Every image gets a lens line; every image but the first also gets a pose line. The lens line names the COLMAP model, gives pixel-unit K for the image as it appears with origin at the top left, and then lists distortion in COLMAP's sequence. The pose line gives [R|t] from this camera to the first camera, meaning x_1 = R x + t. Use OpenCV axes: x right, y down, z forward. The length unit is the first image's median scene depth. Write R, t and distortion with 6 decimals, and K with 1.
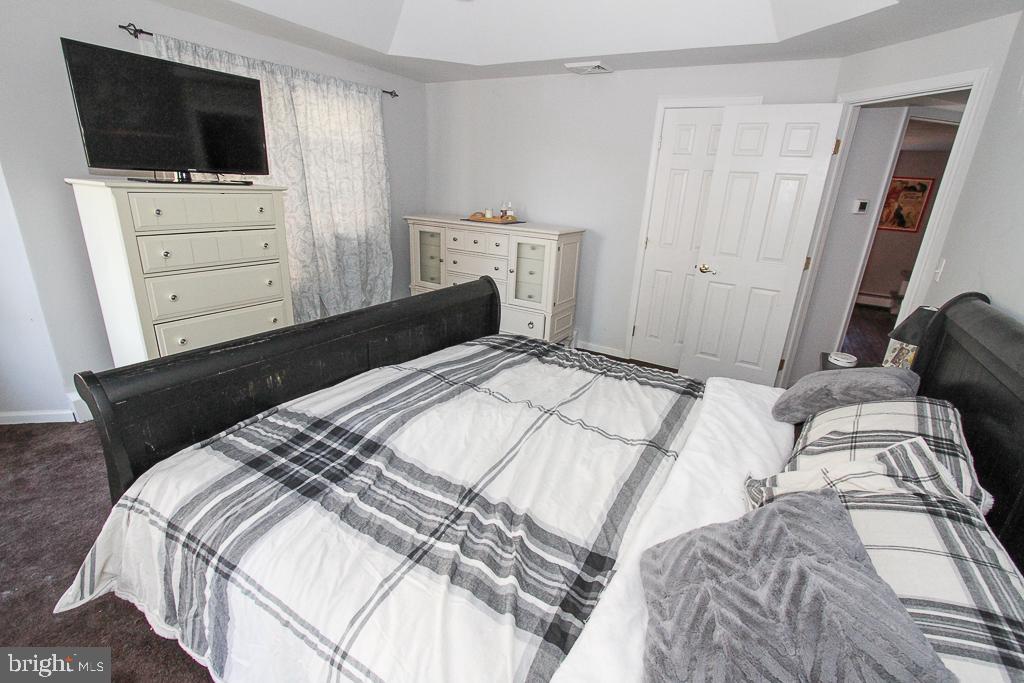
lens RADIAL K [[471.2, 0, 516.9], [0, 471.2, 346.5], [0, 0, 1]] dist [-0.009092, 0.000323]
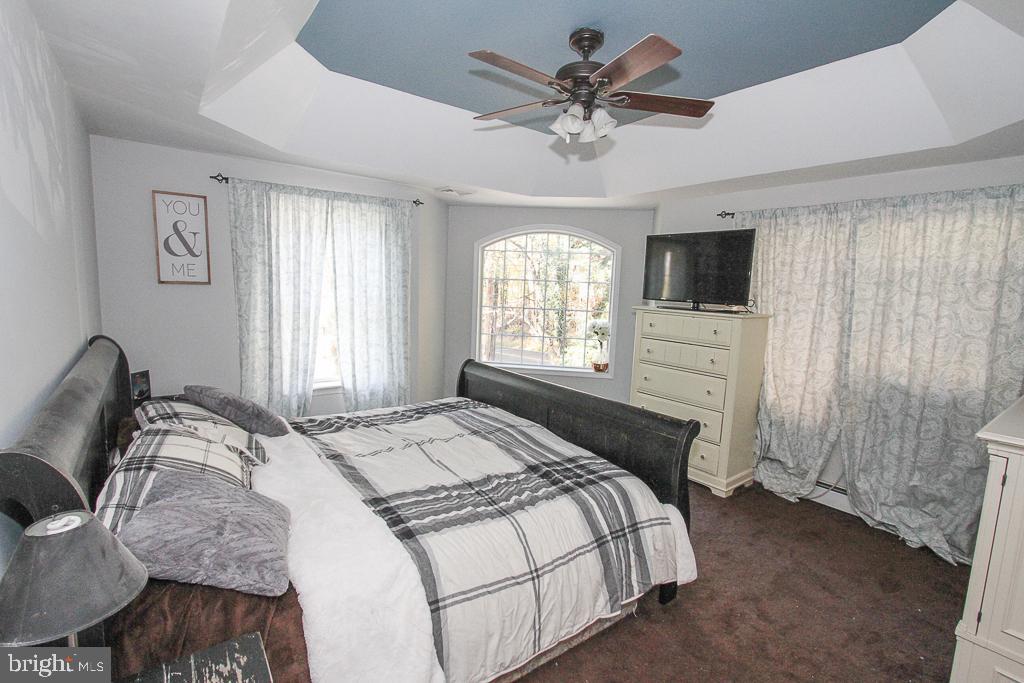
lens RADIAL K [[471.2, 0, 510.0], [0, 471.2, 344.9], [0, 0, 1]] dist [-0.009092, 0.000323]
pose [[-0.376115, 0.049869, -0.925230, 0.944731], [-0.361000, 0.911759, 0.195893, -0.383529], [0.853356, 0.407686, -0.324924, 1.195940]]
